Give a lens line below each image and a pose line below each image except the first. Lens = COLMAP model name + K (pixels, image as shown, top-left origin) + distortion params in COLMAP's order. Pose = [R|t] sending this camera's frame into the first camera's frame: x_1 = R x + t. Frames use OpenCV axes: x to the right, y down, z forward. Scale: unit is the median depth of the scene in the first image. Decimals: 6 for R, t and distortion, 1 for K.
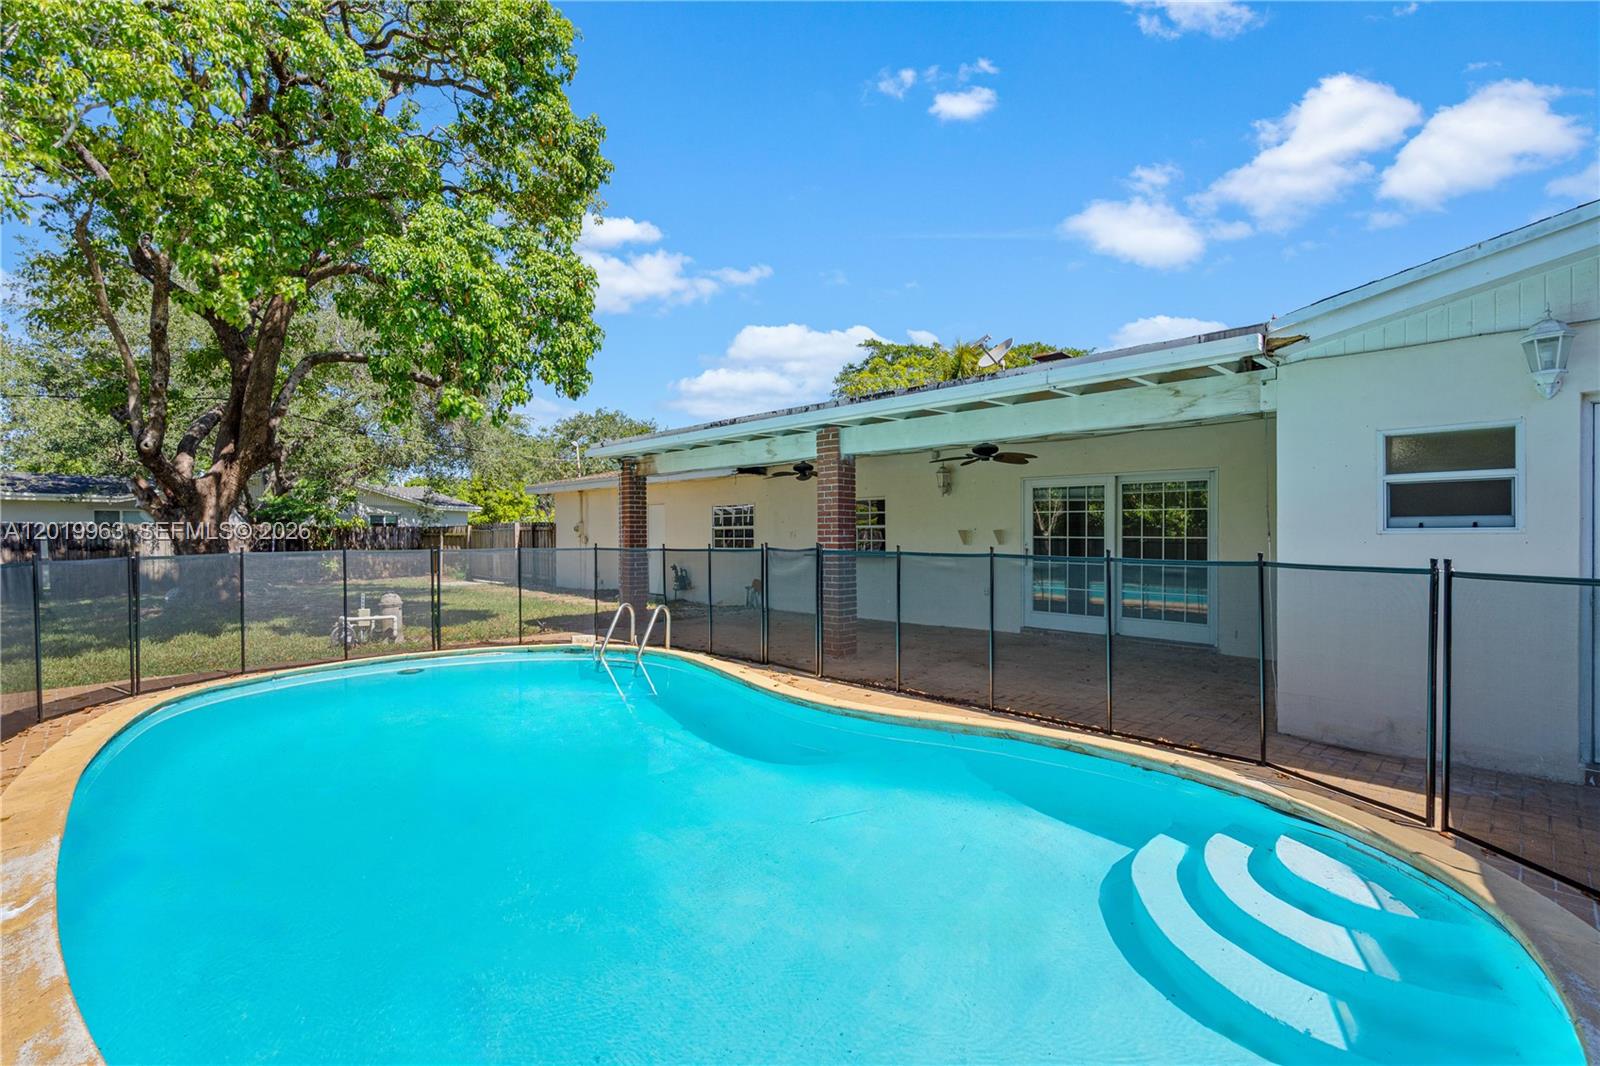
lens RADIAL K [[724.3, 0, 800.0], [0, 724.3, 533.0], [0, 0, 1]] dist [-0.001218, -0.000520]
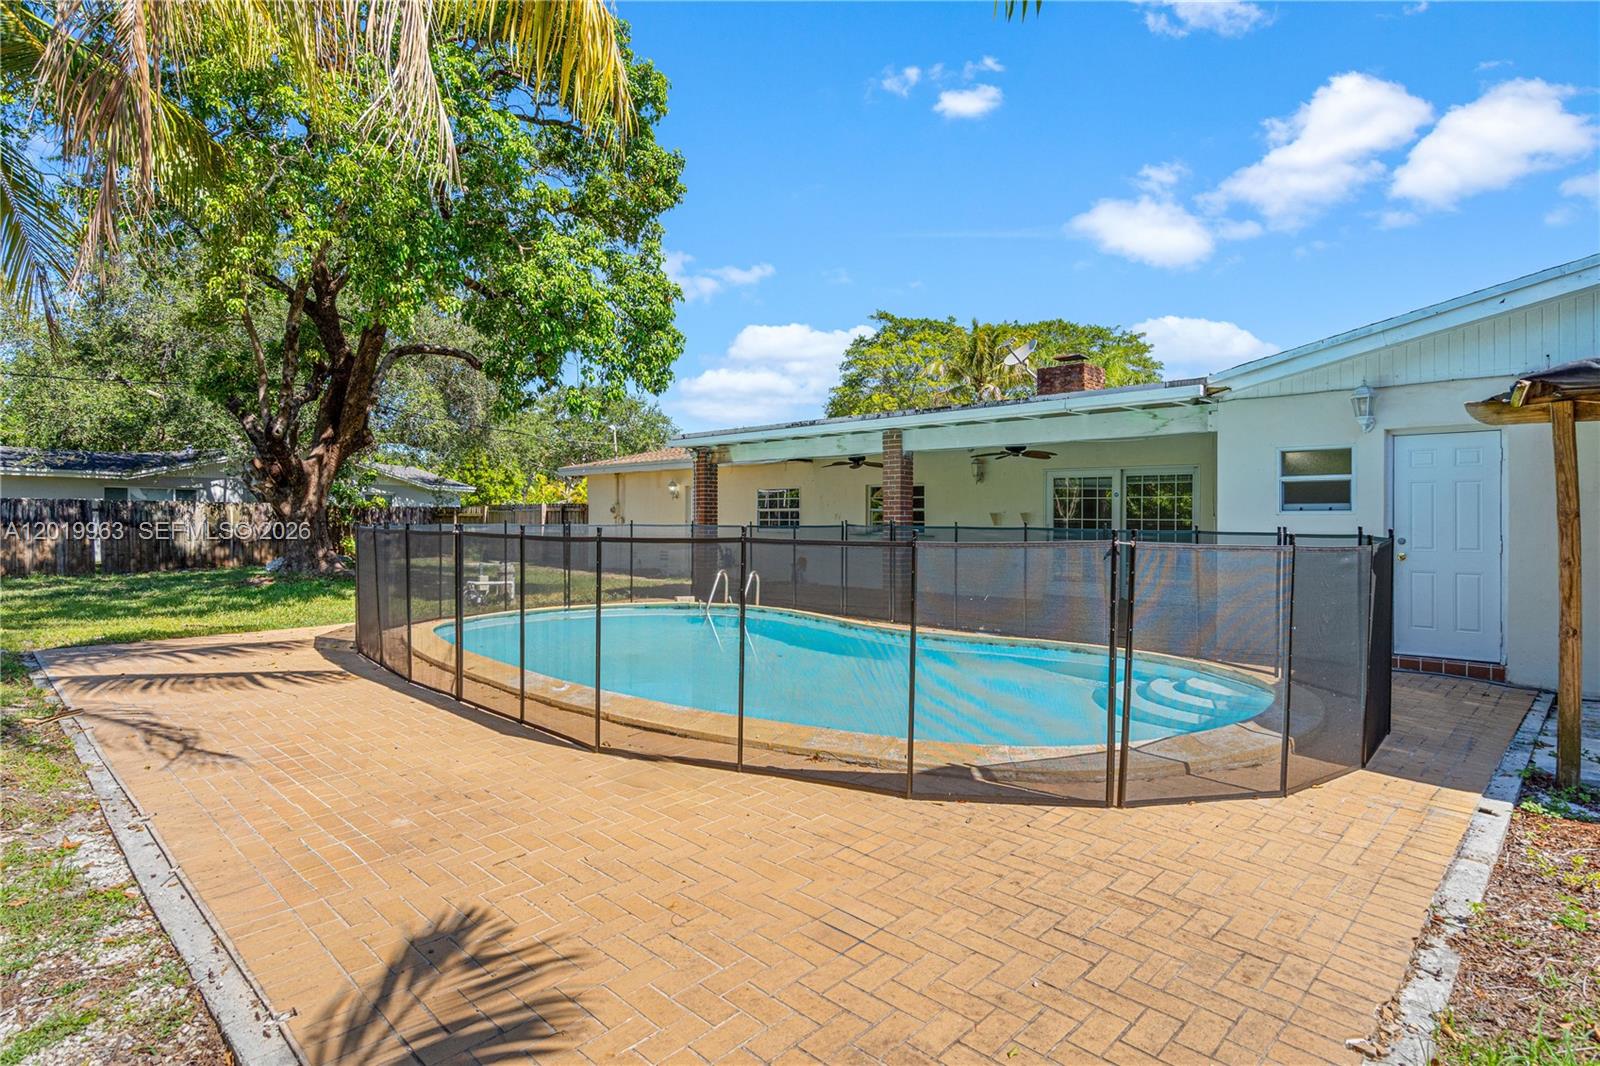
lens RADIAL K [[855.8, 0, 795.7], [0, 855.8, 510.5], [0, 0, 1]] dist [0.001696, 0.001267]
pose [[0.999752, 0.009805, 0.020017, -0.104584], [-0.009578, 0.999889, -0.011388, 0.008946], [-0.020127, 0.011193, 0.999735, -0.319585]]
